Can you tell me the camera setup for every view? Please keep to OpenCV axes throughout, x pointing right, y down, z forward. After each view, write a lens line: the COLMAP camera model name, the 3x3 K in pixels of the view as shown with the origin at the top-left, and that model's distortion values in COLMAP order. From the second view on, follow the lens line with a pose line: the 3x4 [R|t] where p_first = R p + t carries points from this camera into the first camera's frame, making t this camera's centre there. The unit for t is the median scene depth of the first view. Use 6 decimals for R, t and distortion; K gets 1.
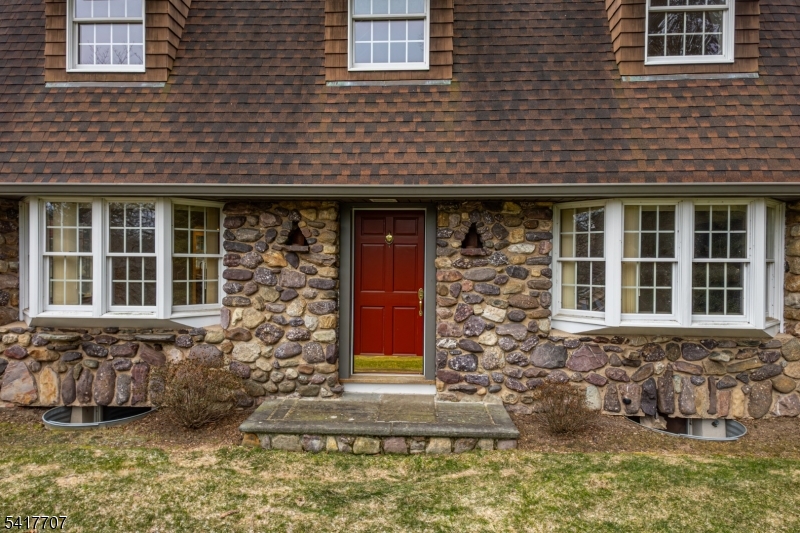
lens RADIAL K [[497.2, 0, 400.0], [0, 497.2, 266.5], [0, 0, 1]] dist [0.080961, -0.065256]
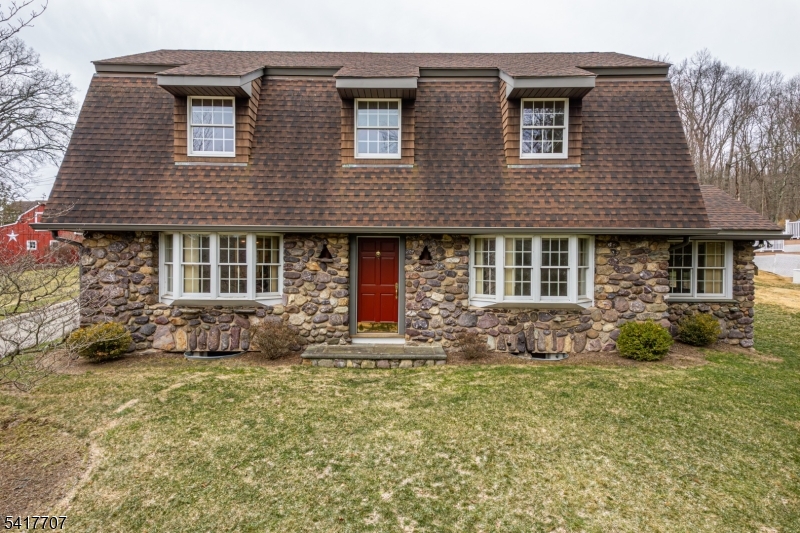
lens RADIAL K [[497.2, 0, 400.0], [0, 497.2, 266.5], [0, 0, 1]] dist [0.080961, -0.065256]
pose [[0.998850, -0.000864, 0.047942, -0.030663], [0.000847, 1.000000, 0.000392, -0.014730], [-0.047943, -0.000351, 0.998850, -0.772423]]
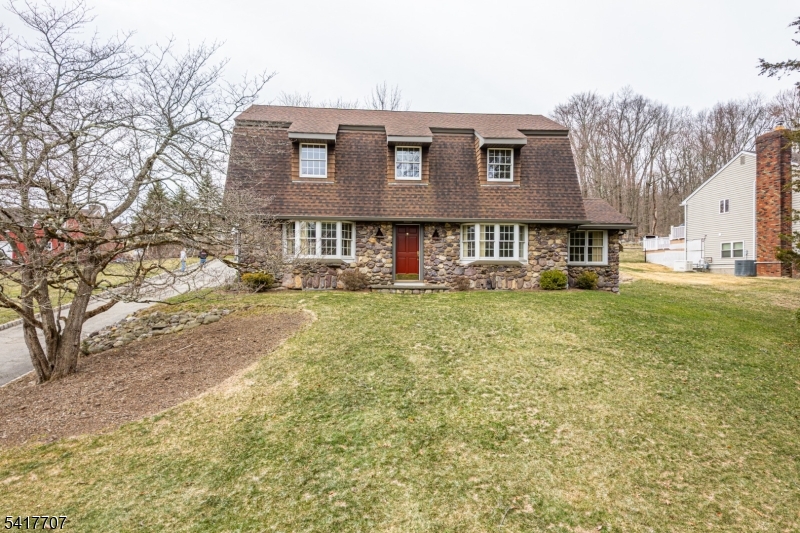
lens RADIAL K [[497.2, 0, 400.0], [0, 497.2, 266.5], [0, 0, 1]] dist [0.080961, -0.065256]
pose [[0.990260, 0.000332, 0.139228, -0.518945], [0.003091, 0.999698, -0.024369, 0.224390], [-0.139194, 0.024562, 0.989960, -2.090109]]
